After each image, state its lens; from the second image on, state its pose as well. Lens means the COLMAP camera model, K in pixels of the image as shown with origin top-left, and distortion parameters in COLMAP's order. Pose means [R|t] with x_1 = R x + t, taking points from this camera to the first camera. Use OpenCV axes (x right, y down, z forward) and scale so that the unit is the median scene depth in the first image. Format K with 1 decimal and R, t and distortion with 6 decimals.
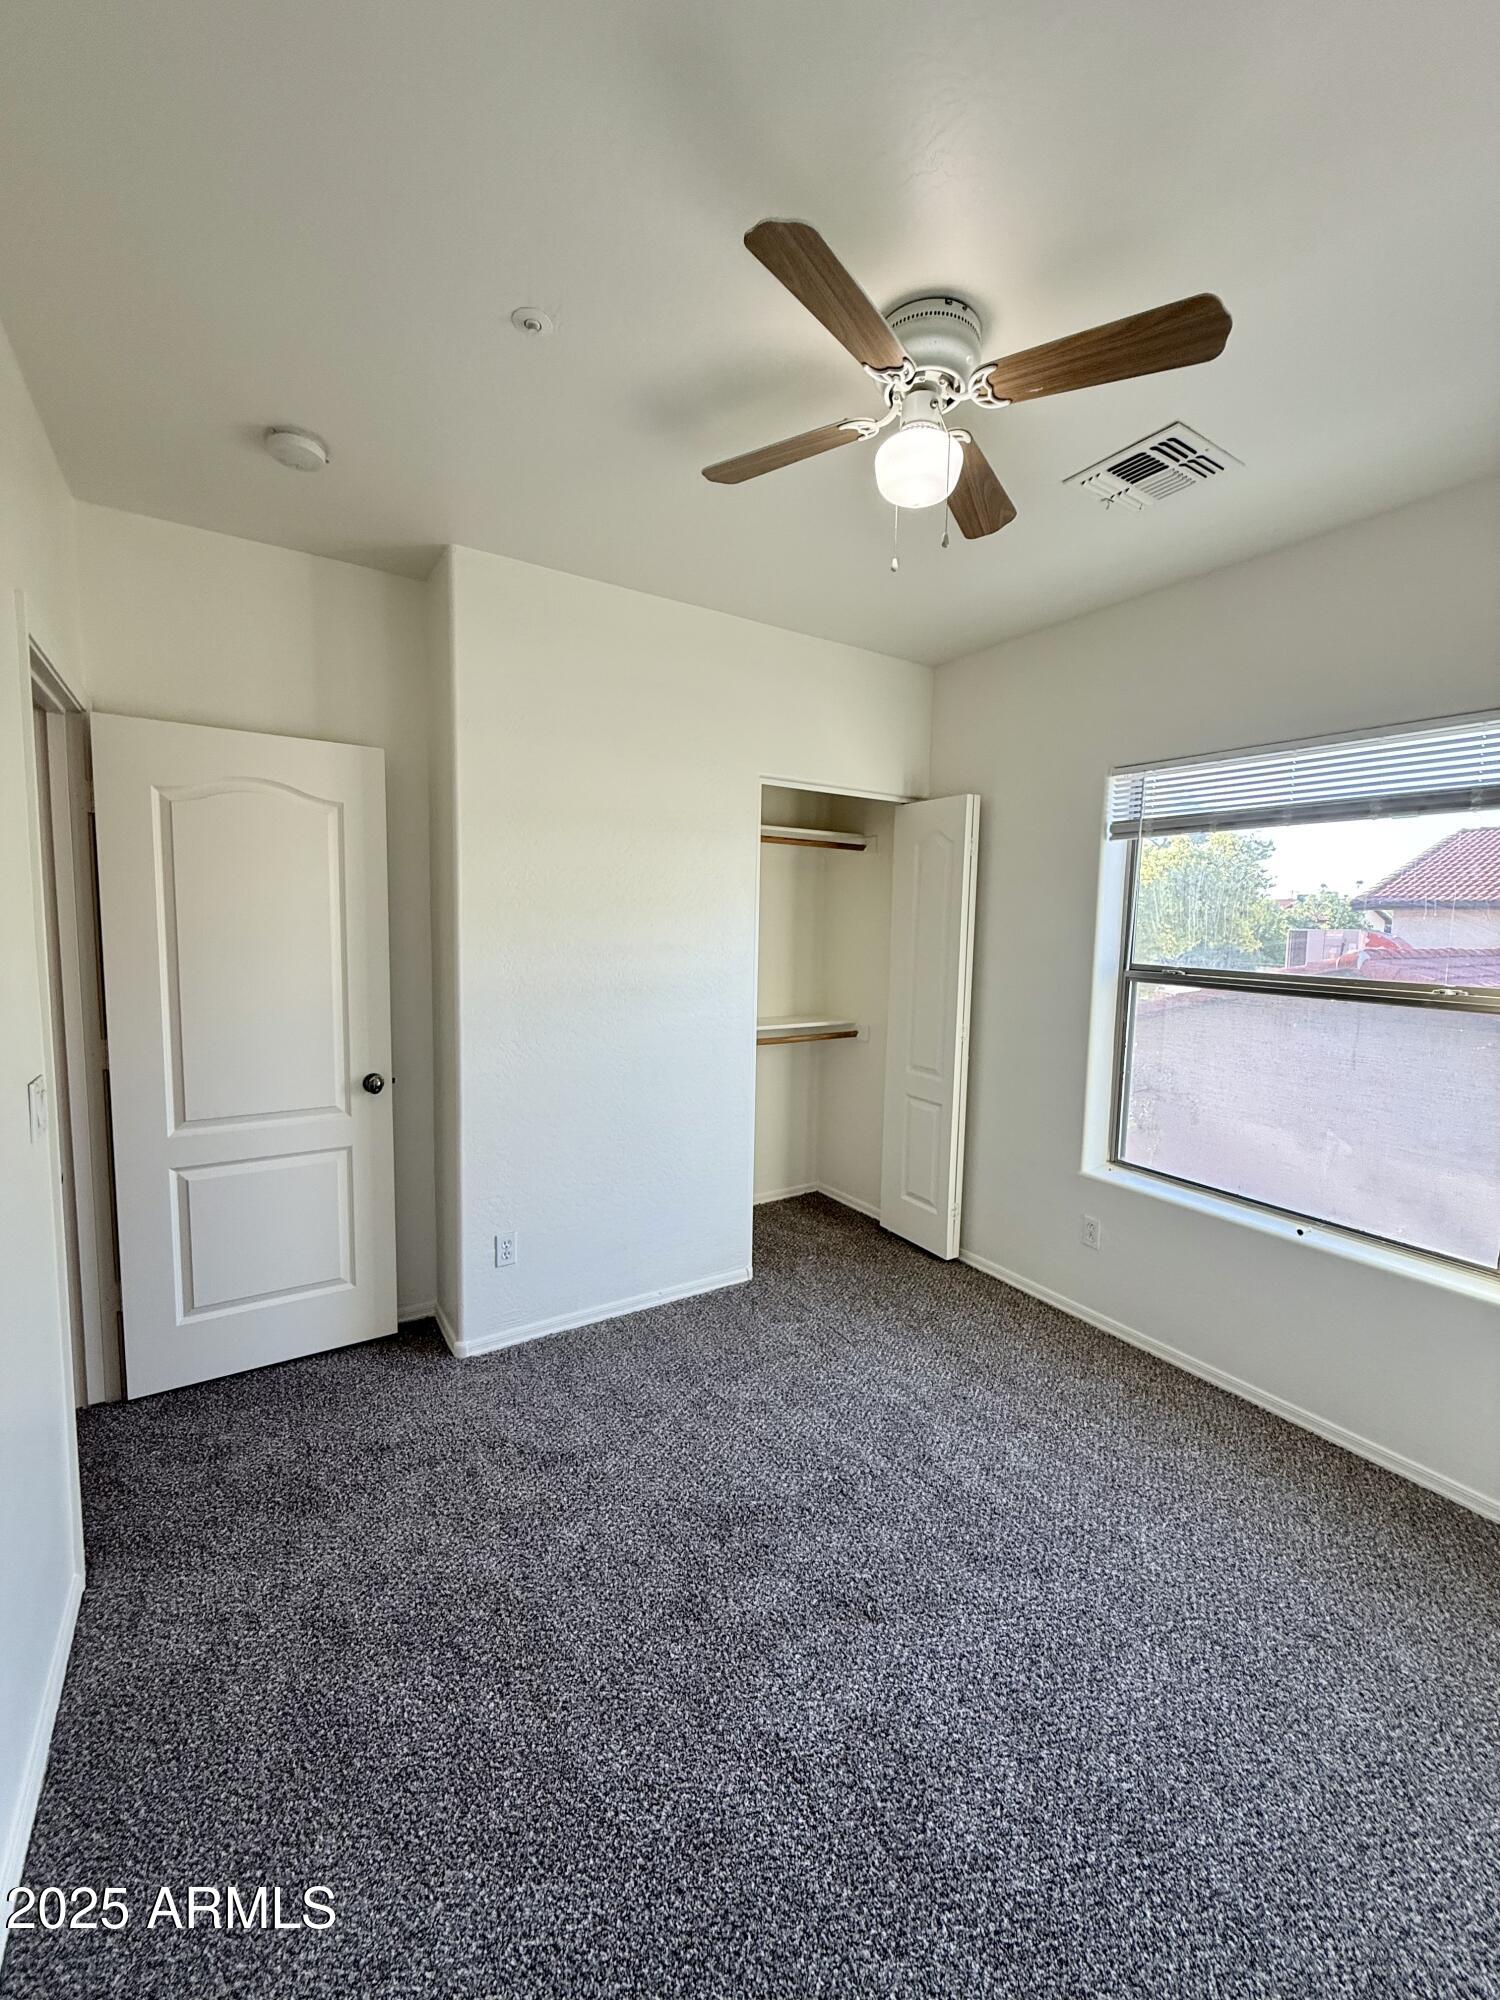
lens RADIAL K [[797.2, 0, 750.0], [0, 797.2, 990.9], [0, 0, 1]] dist [-0.002585, 0.000948]
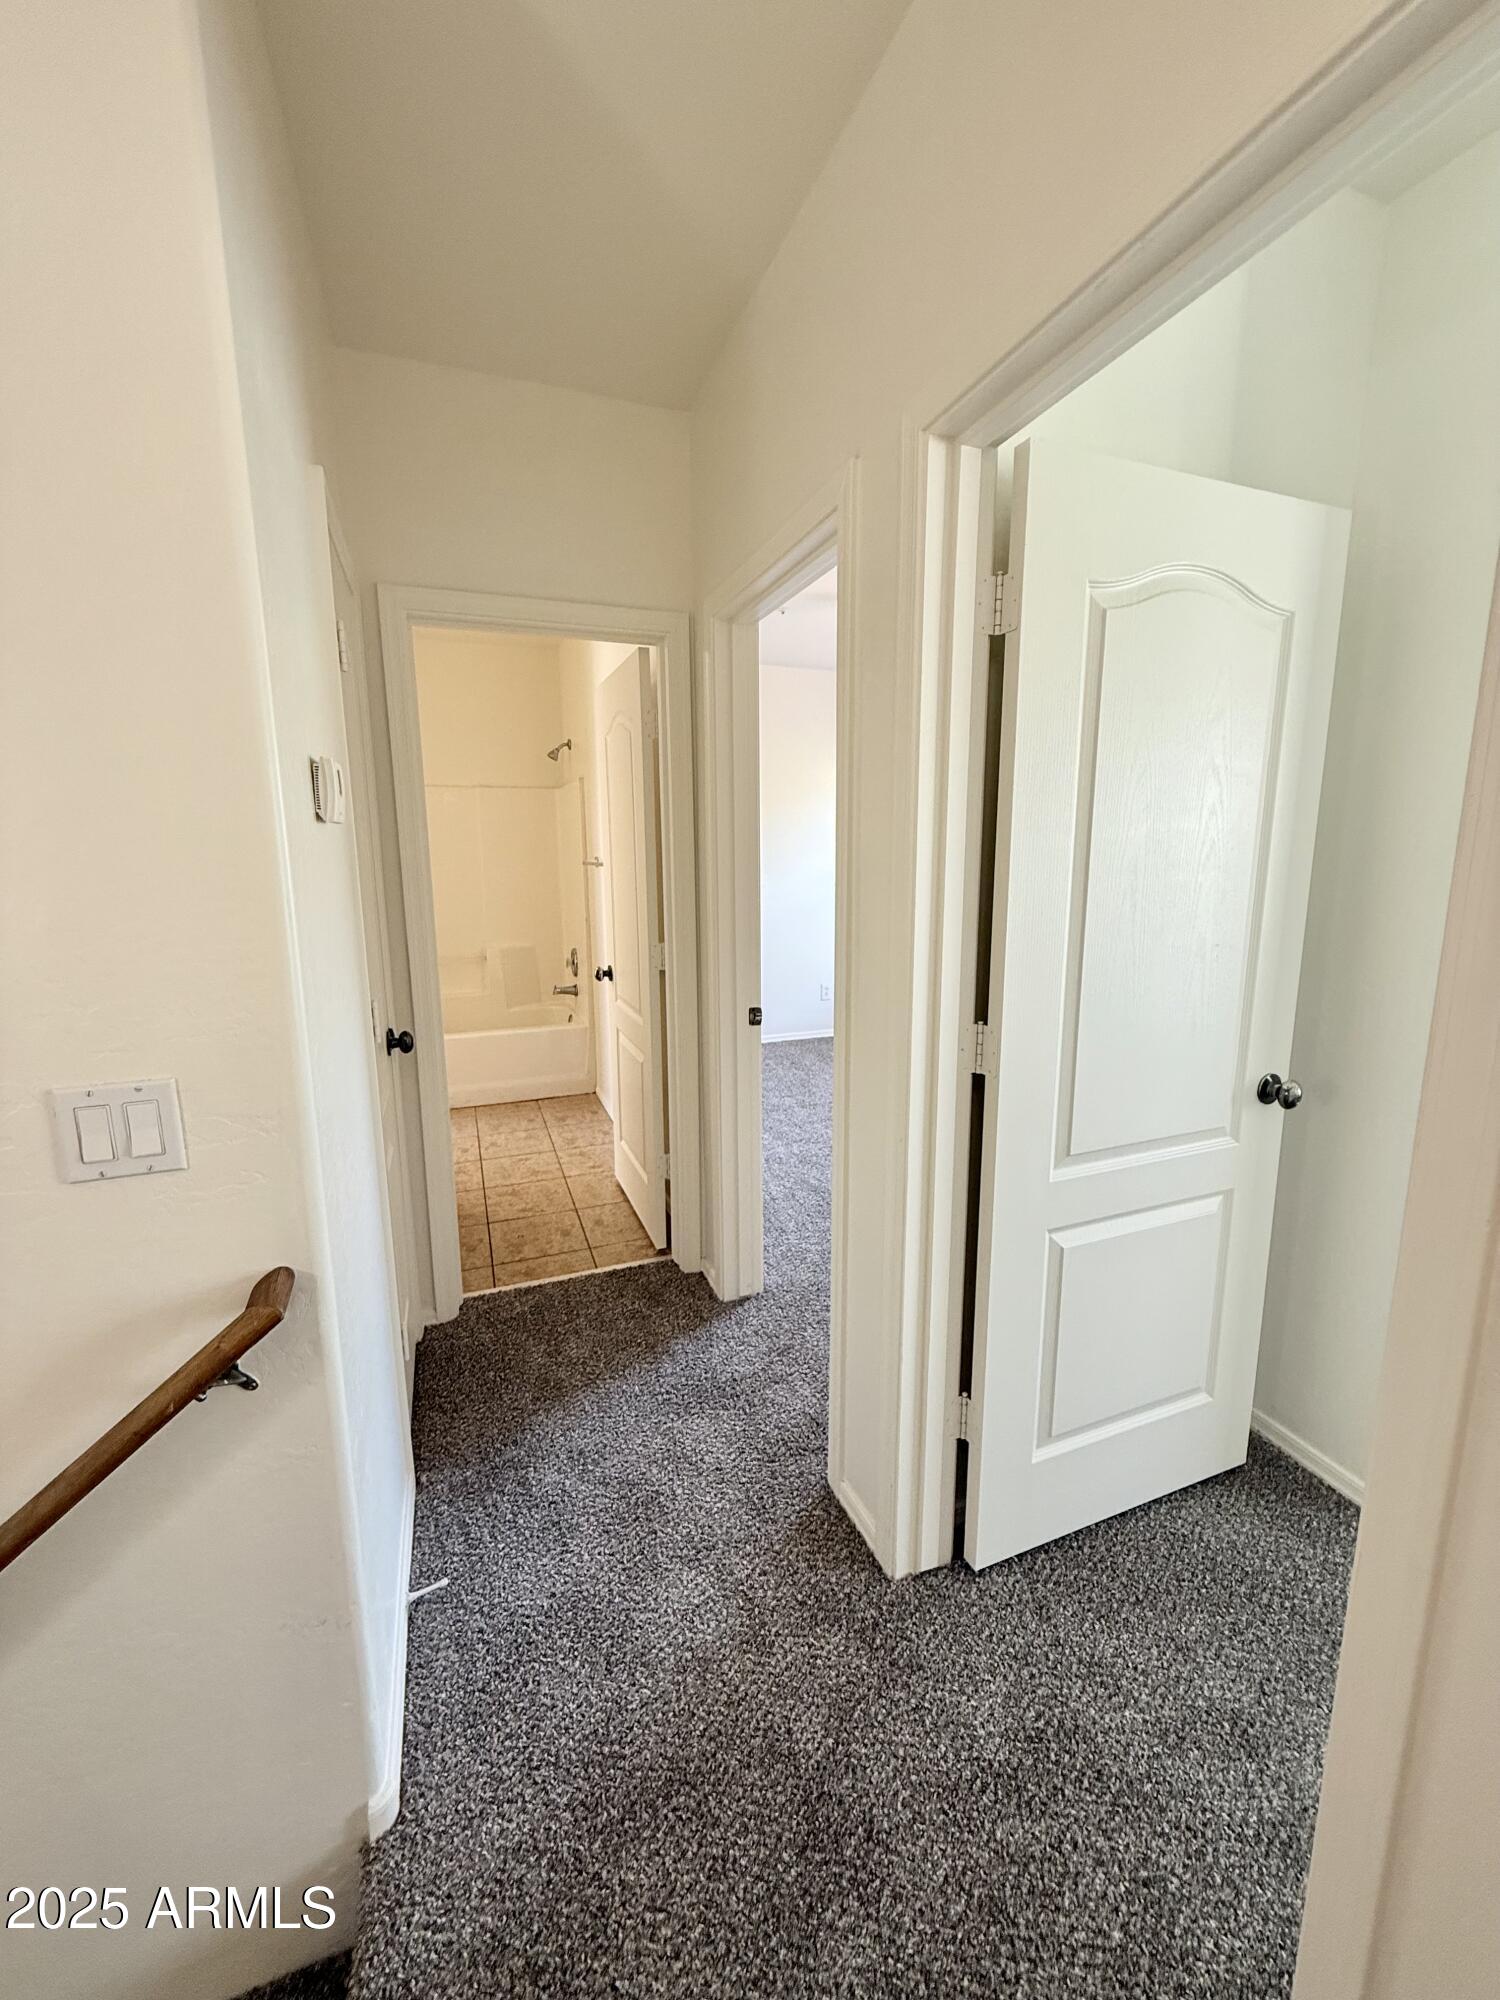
lens RADIAL K [[797.2, 0, 743.4], [0, 797.2, 1007.3], [0, 0, 1]] dist [-0.002585, 0.000948]
pose [[0.975475, 0.002866, -0.220092, -0.833118], [0.016110, 0.996304, 0.084377, -0.007281], [0.219520, -0.085854, 0.971823, 0.359332]]
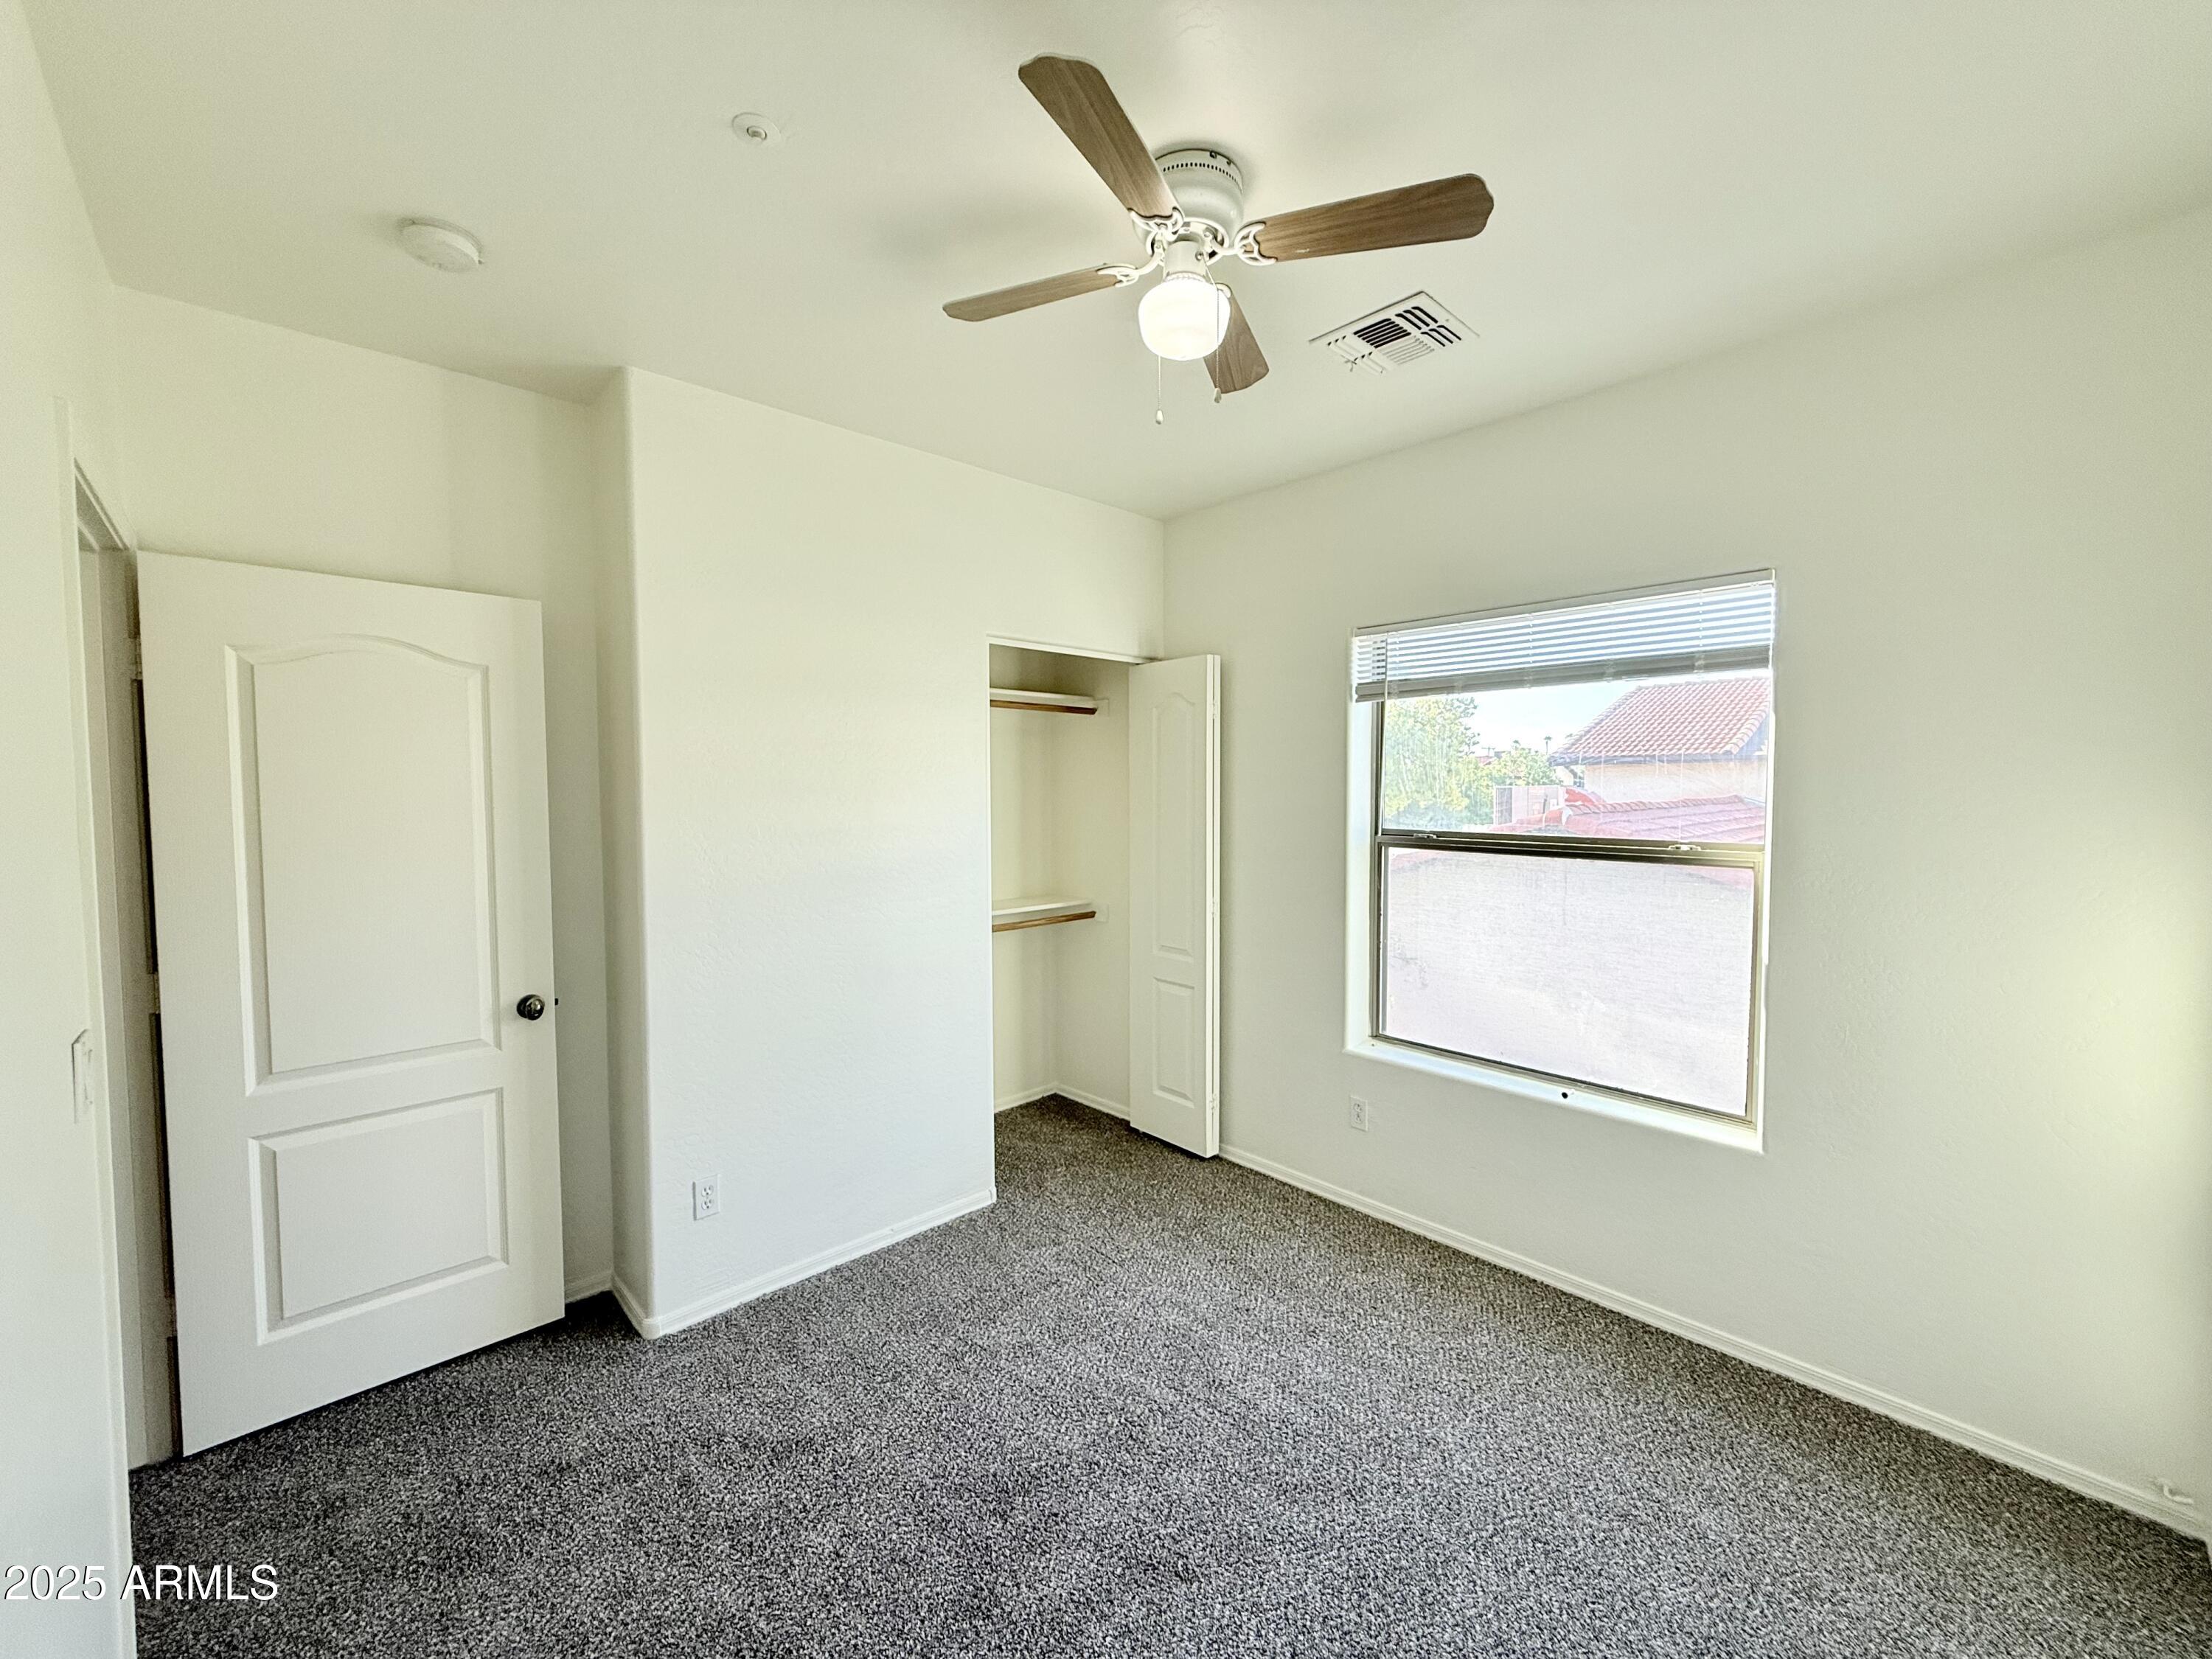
lens RADIAL K [[881.7, 0, 1099.6], [0, 881.7, 825.3], [0, 0, 1]] dist [-0.002585, 0.000948]
pose [[0.984177, -0.032562, 0.174173, -0.058926], [0.040767, 0.998211, -0.043736, -0.007203], [-0.172437, 0.050145, 0.983743, 0.007142]]
